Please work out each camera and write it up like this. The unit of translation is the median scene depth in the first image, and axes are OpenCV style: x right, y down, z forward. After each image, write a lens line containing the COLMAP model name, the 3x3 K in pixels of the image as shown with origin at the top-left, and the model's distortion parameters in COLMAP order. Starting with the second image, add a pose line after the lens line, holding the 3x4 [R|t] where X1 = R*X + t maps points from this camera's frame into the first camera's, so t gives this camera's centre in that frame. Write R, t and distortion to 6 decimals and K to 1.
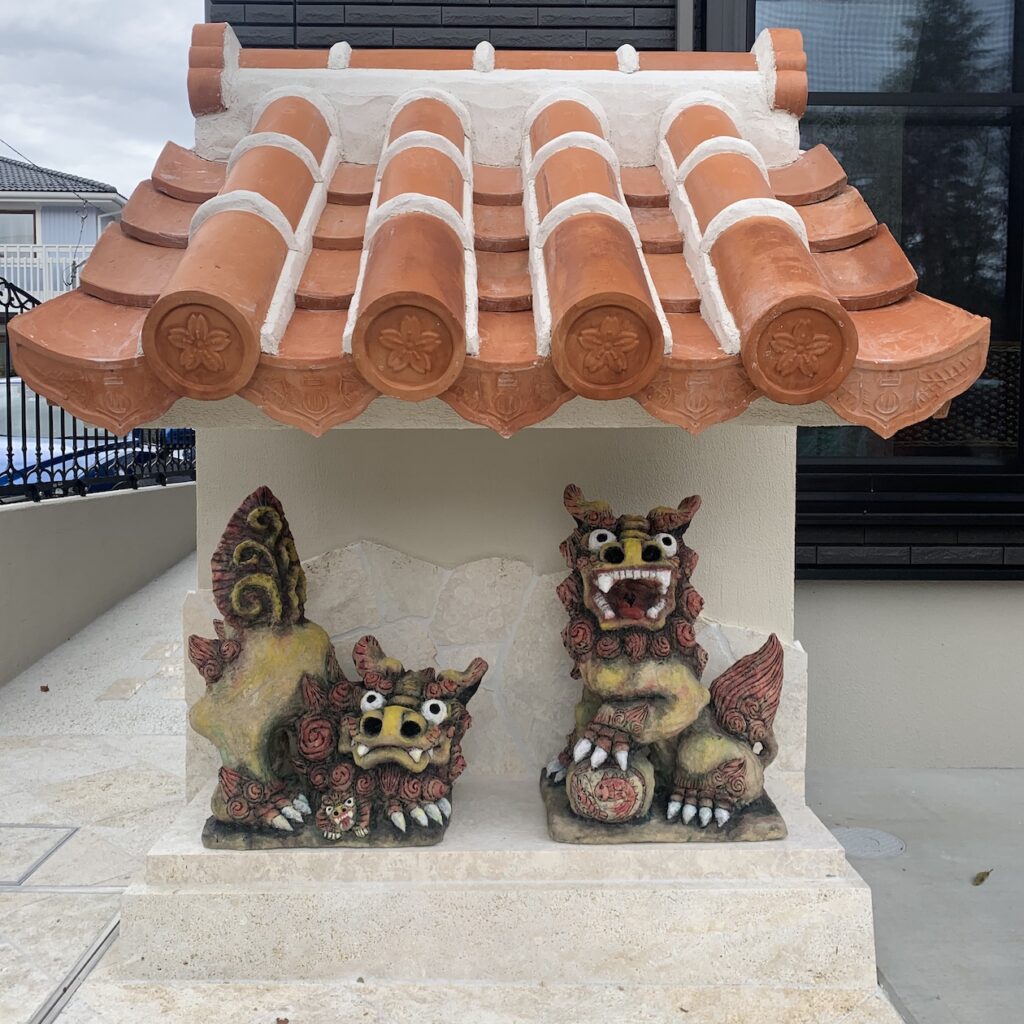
lens RADIAL K [[1096.7, 0, 541.0], [0, 1096.7, 501.9], [0, 0, 1]] dist [0.034978, 0.000000]
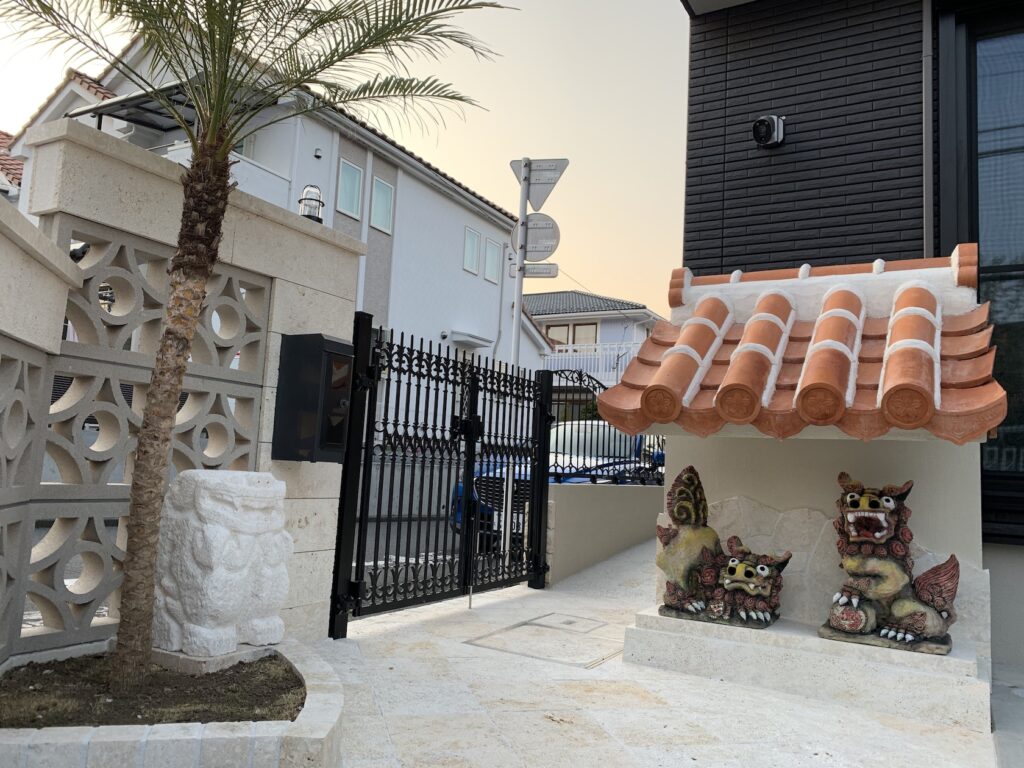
lens RADIAL K [[785.8, 0, 507.9], [0, 785.8, 381.4], [0, 0, 1]] dist [0.057710, -0.054872]
pose [[0.861805, -0.015058, -0.507016, 0.273024], [-0.072927, 0.985496, -0.153228, 0.099978], [0.501970, 0.169028, 0.848207, -0.660547]]
